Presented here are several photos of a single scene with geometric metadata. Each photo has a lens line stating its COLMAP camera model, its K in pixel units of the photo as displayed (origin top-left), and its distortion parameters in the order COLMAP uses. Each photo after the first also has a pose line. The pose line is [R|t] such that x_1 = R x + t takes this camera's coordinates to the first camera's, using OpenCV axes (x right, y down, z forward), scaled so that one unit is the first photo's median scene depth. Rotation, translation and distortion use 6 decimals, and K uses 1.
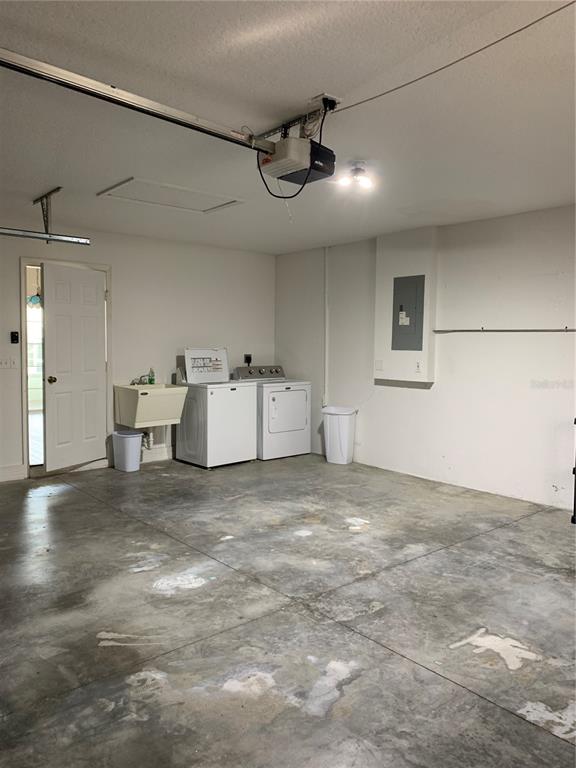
lens RADIAL K [[587.9, 0, 279.9], [0, 587.9, 384.2], [0, 0, 1]] dist [0.014308, -0.019335]
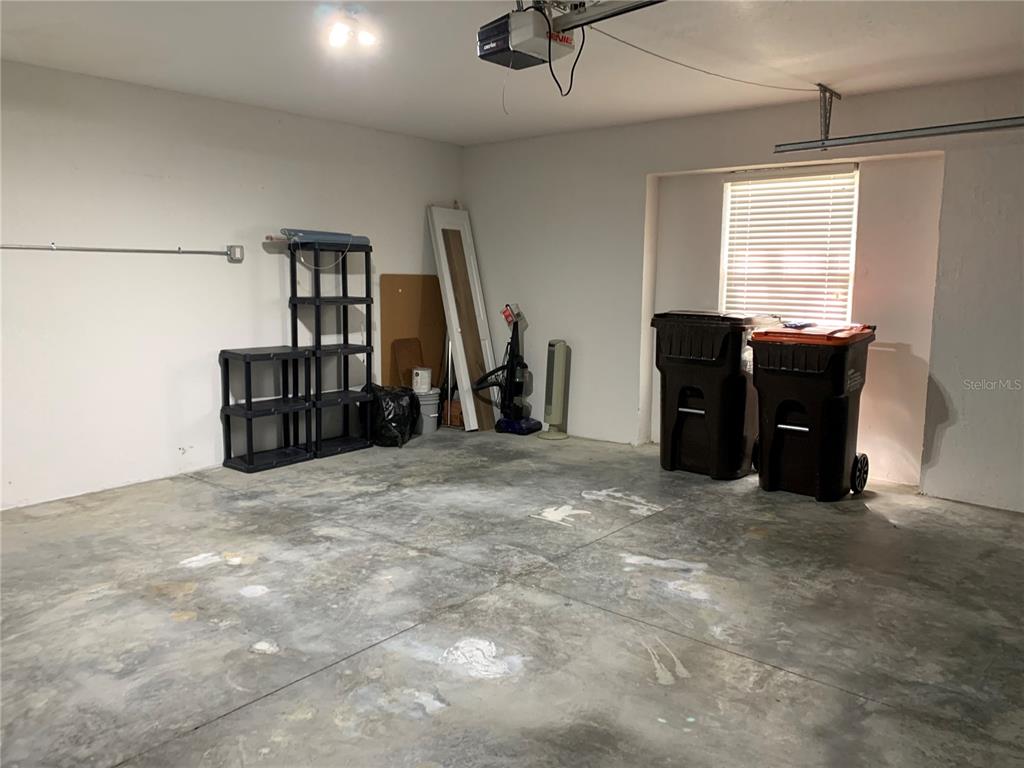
lens RADIAL K [[783.8, 0, 501.6], [0, 783.8, 379.2], [0, 0, 1]] dist [0.014308, -0.019335]
pose [[-0.161724, -0.142217, 0.976535, -0.877736], [0.076969, 0.984729, 0.156157, -0.073708], [-0.983830, 0.100417, -0.148308, 0.998238]]
